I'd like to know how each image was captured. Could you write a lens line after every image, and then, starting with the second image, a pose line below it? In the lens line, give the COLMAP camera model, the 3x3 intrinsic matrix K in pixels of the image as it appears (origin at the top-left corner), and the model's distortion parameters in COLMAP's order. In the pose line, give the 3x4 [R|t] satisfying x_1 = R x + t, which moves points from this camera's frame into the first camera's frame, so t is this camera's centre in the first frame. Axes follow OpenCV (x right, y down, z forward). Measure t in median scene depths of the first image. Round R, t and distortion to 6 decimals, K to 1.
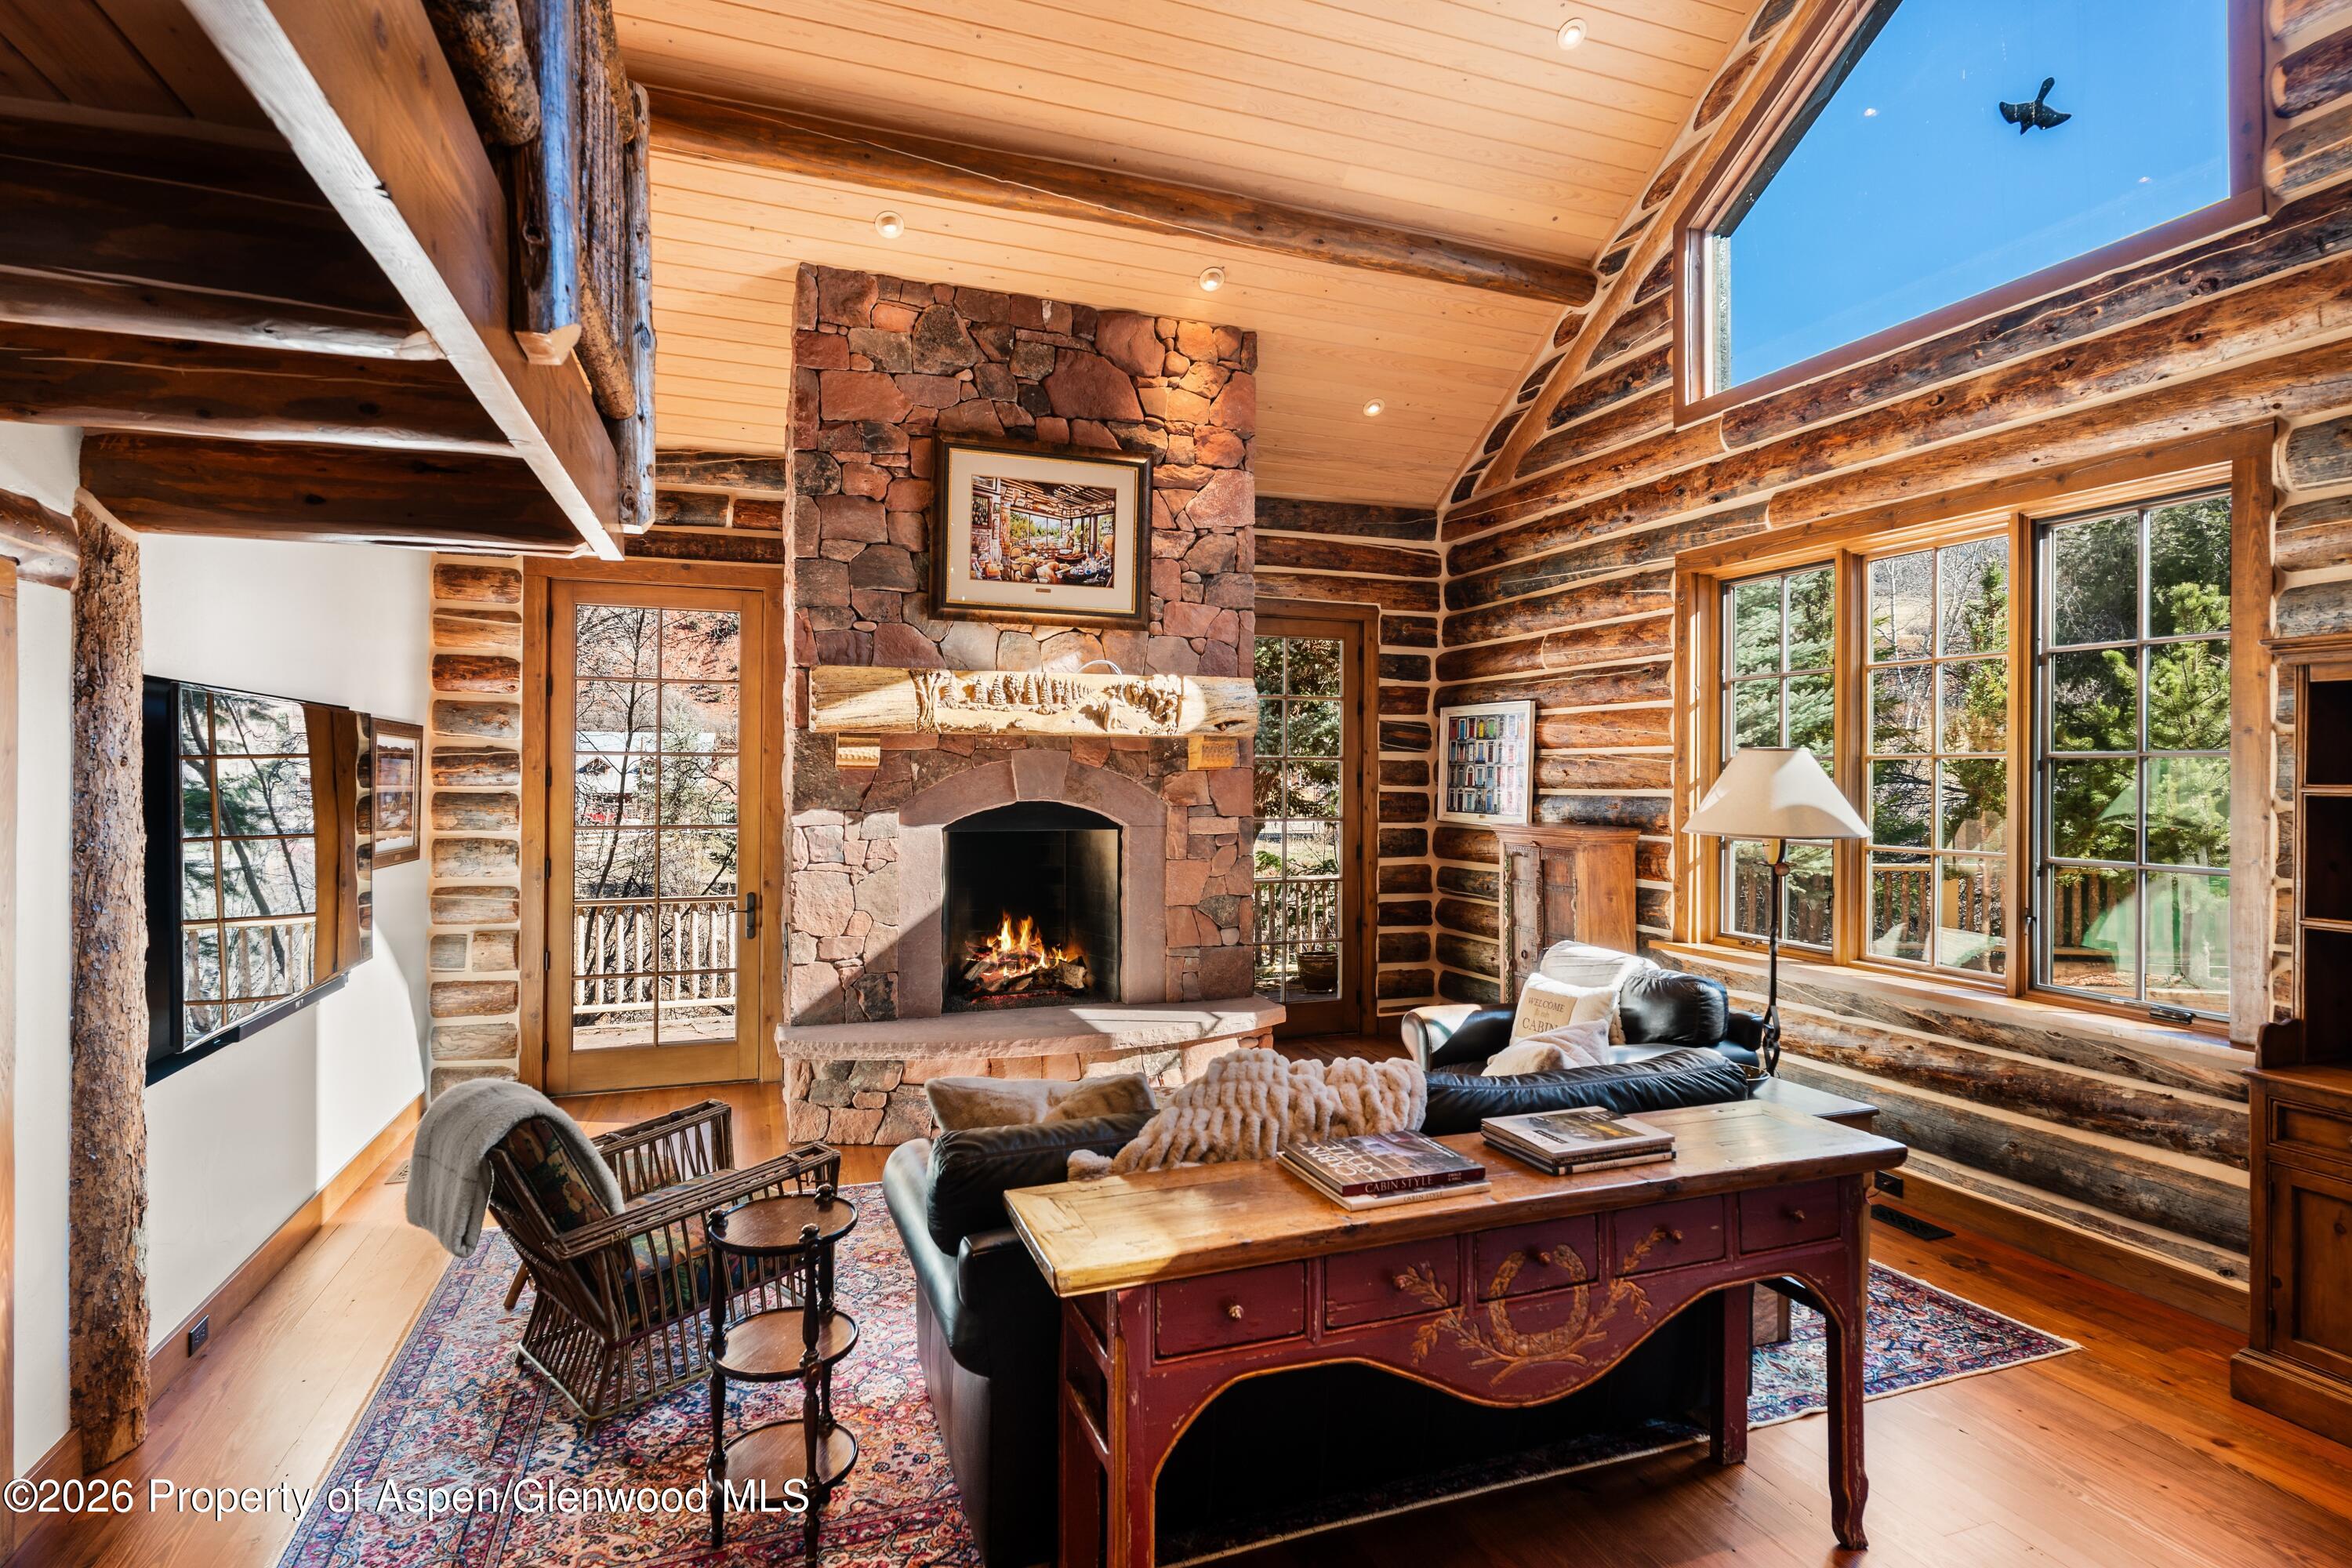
lens RADIAL K [[1176.4, 0, 1169.9], [0, 1176.4, 771.1], [0, 0, 1]] dist [-0.003111, -0.000226]
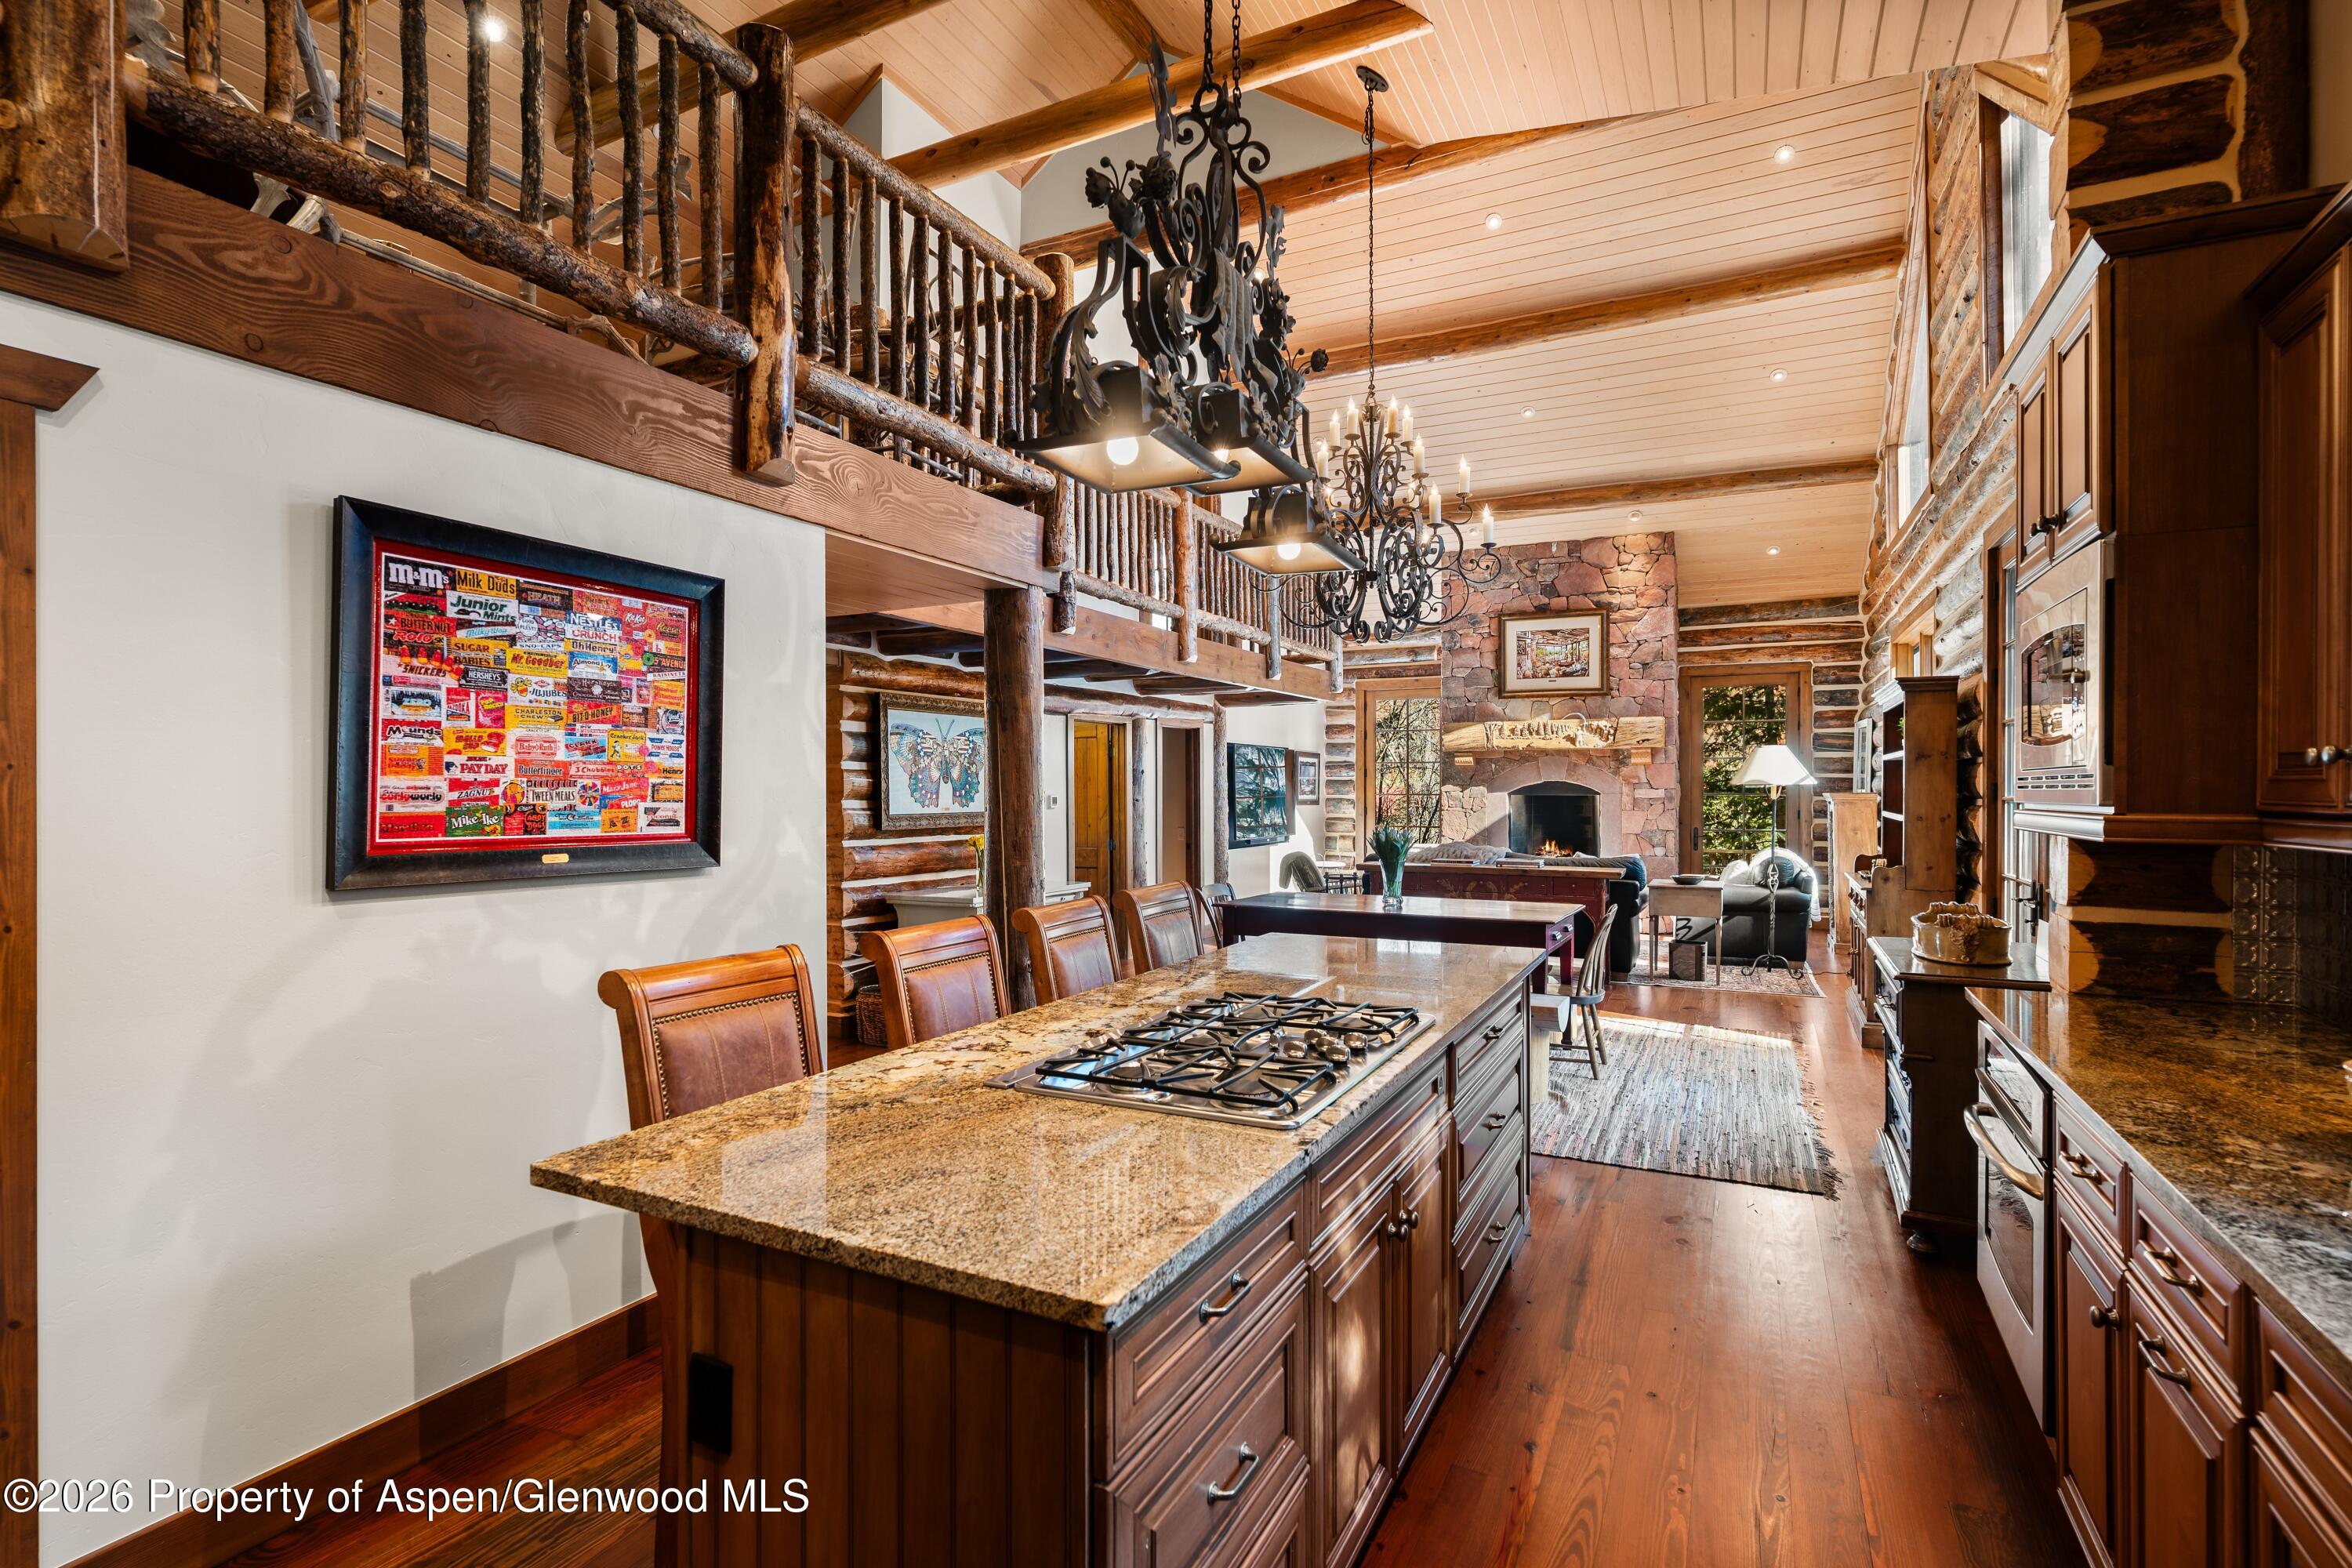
lens RADIAL K [[1136.8, 0, 1163.2], [0, 1136.8, 781.6], [0, 0, 1]] dist [0.000439, -0.000141]
pose [[0.677544, -0.010157, -0.735412, 0.914402], [0.005743, 0.999947, -0.008519, 0.040611], [0.735460, 0.001548, 0.677567, -0.893708]]
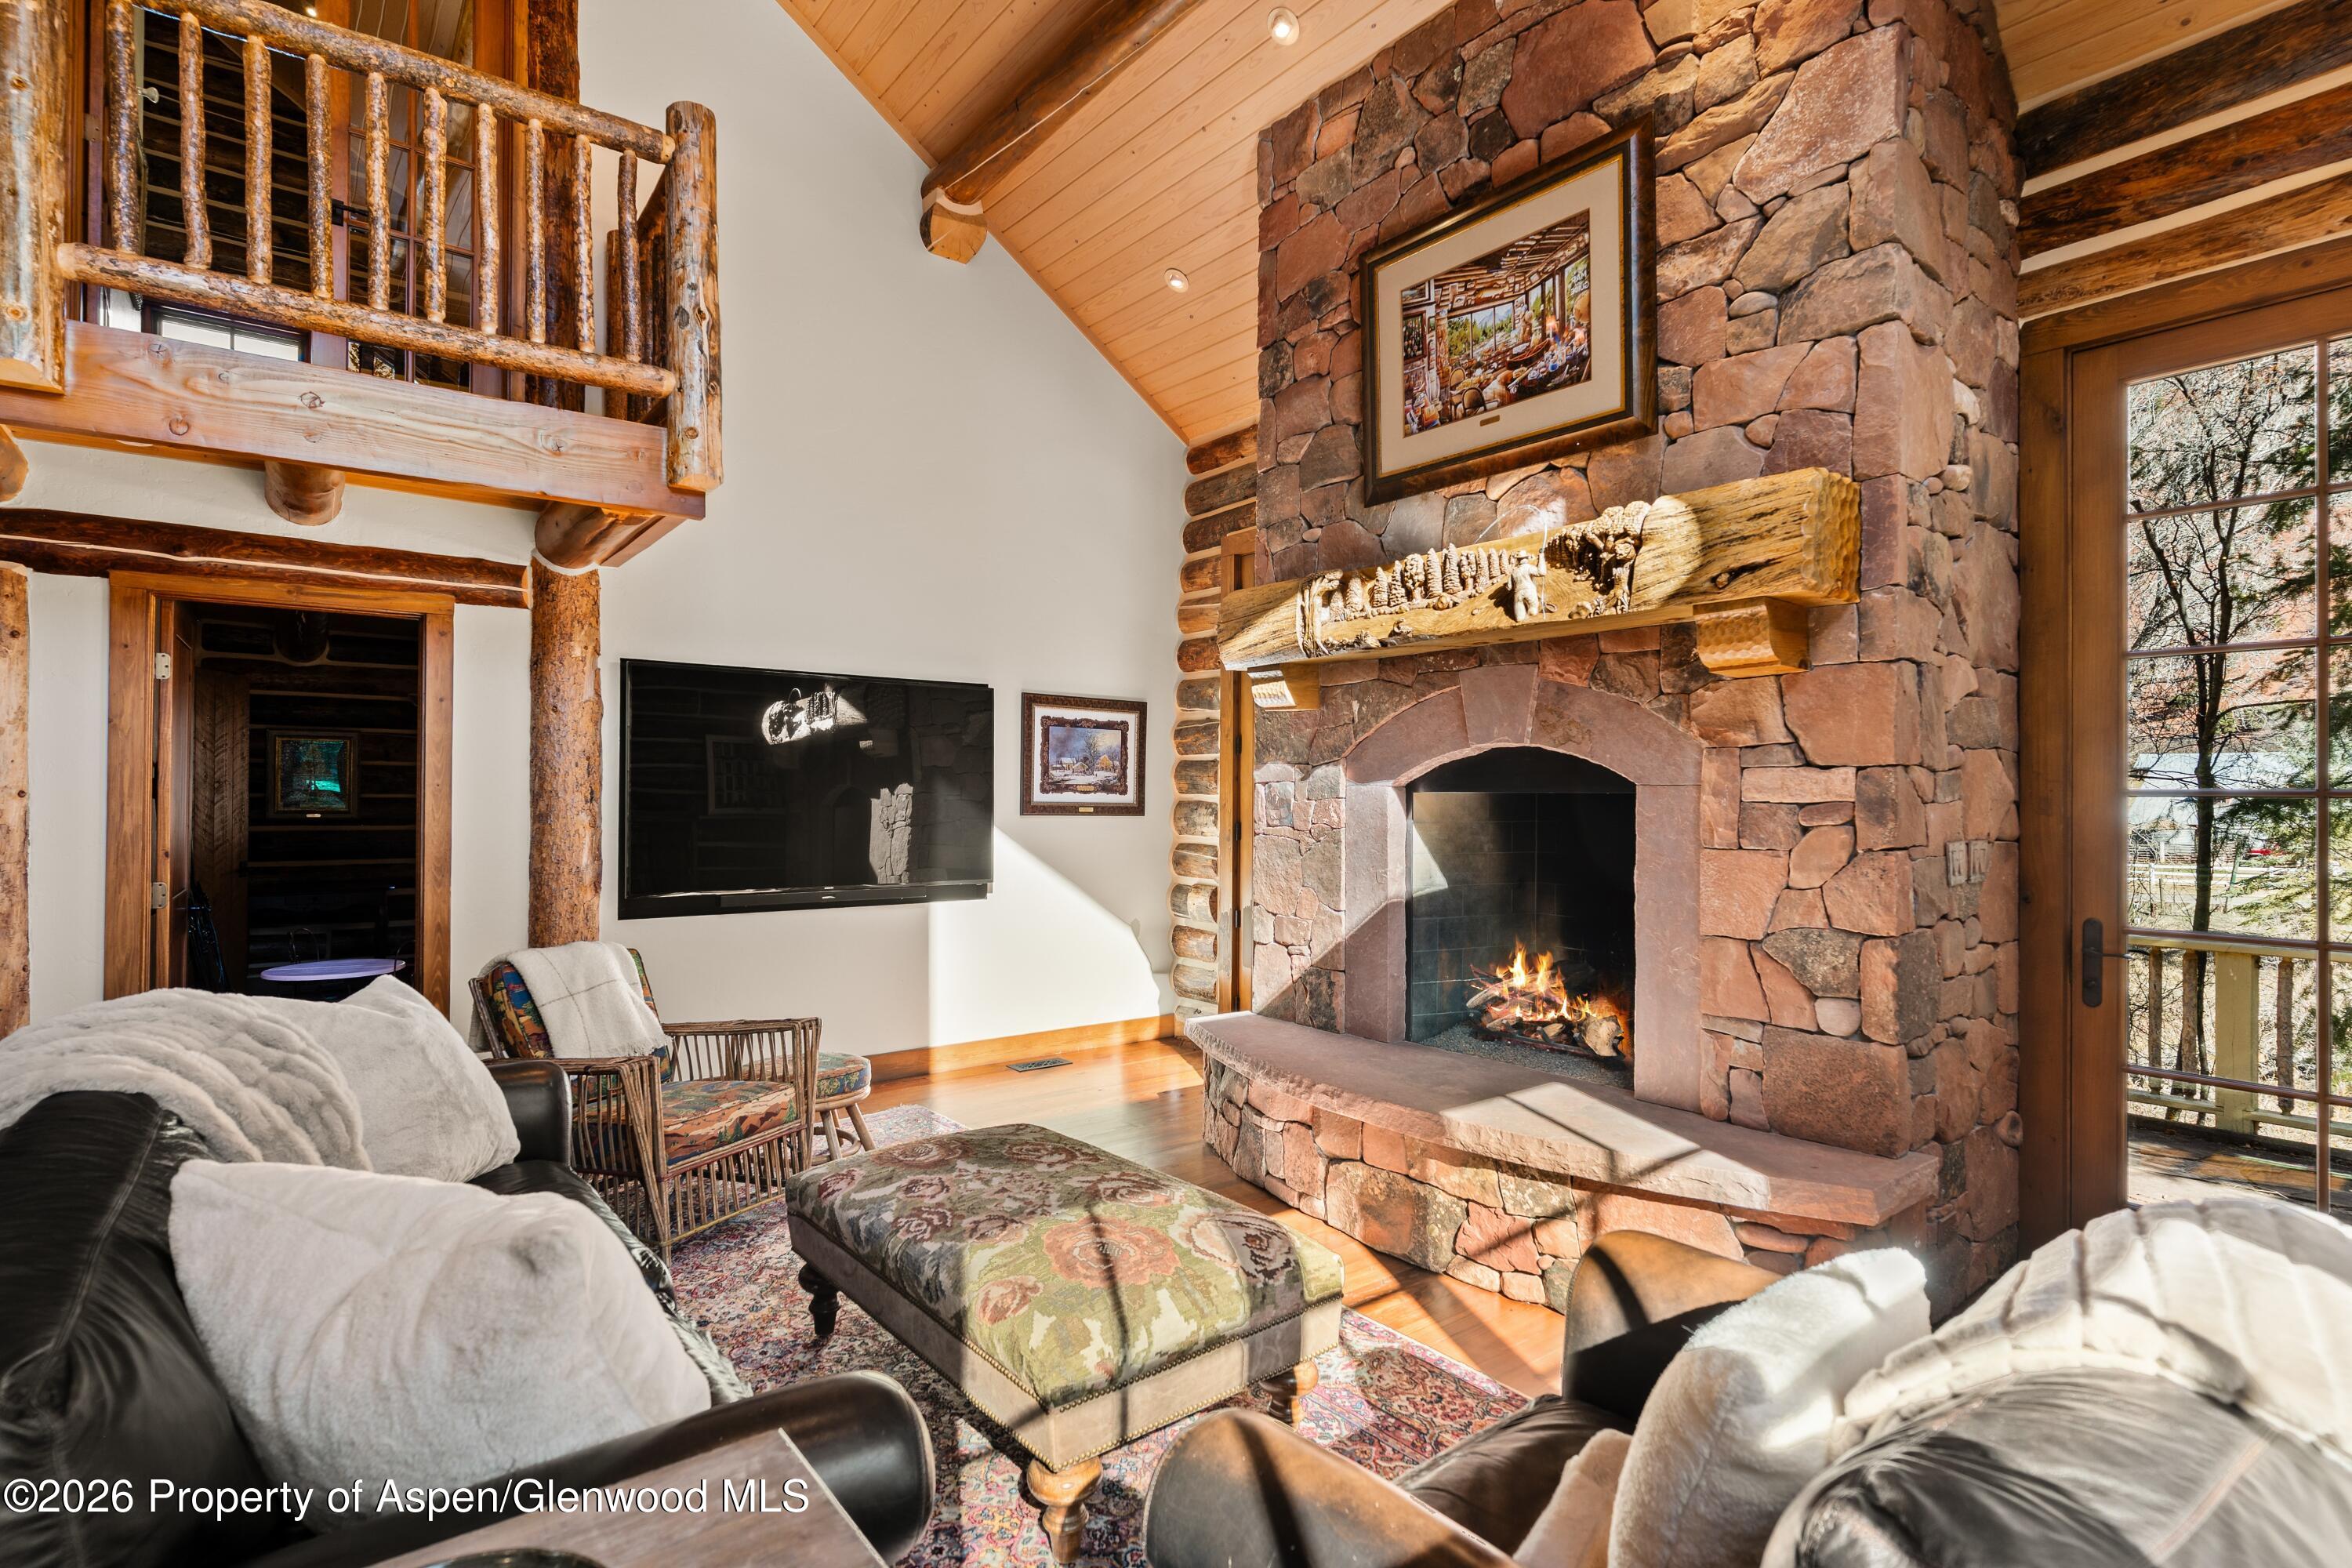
lens RADIAL K [[1136.8, 0, 1185.3], [0, 1136.8, 786.0], [0, 0, 1]] dist [0.000439, -0.000141]
pose [[0.327072, -0.011140, -0.944934, 0.426516], [-0.001017, 0.999926, -0.012141, 0.055690], [0.944999, 0.004932, 0.327036, 0.632991]]
